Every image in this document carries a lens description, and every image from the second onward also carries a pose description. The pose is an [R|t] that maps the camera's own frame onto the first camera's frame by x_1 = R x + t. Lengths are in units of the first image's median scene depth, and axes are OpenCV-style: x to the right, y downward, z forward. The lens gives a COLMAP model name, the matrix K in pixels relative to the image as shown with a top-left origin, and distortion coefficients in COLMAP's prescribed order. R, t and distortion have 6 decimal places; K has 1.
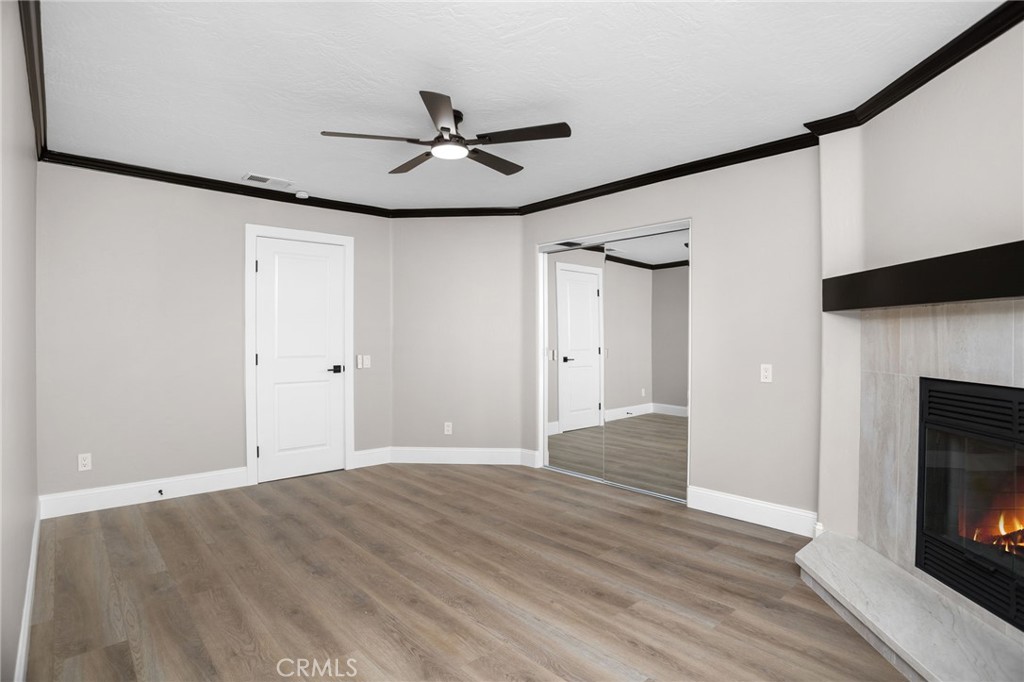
lens RADIAL K [[509.2, 0, 511.5], [0, 509.2, 345.3], [0, 0, 1]] dist [-0.044400, 0.003954]
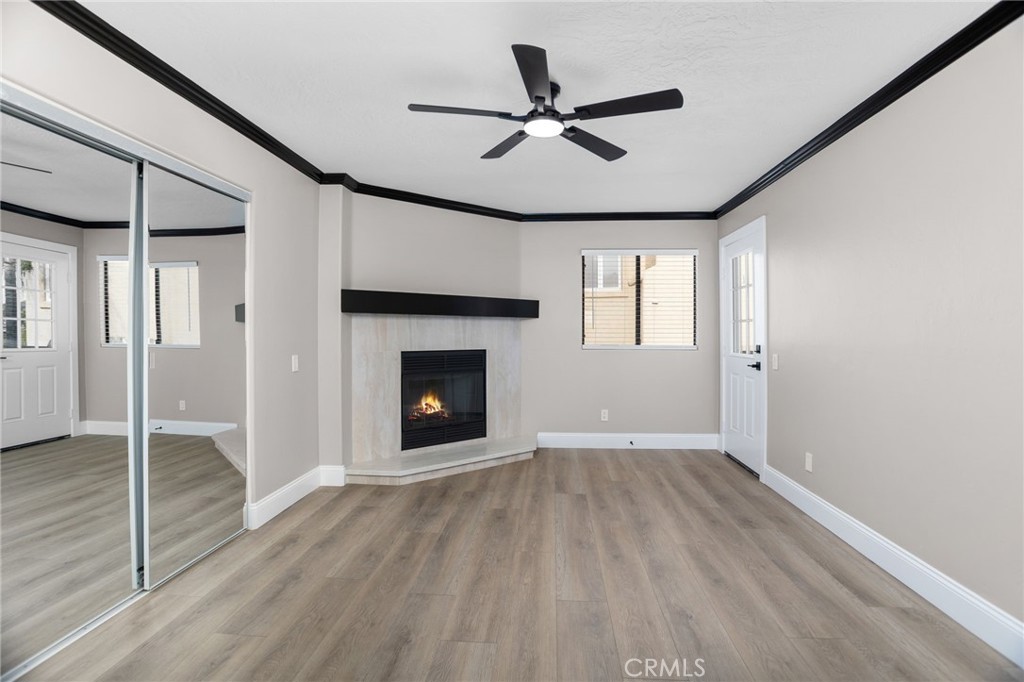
lens RADIAL K [[509.2, 0, 512.0], [0, 509.2, 333.4], [0, 0, 1]] dist [-0.044400, 0.003954]
pose [[-0.682660, -0.002789, 0.730730, -0.838548], [0.009401, 0.999876, 0.012599, -0.025515], [-0.730675, 0.015470, -0.682550, 1.870563]]
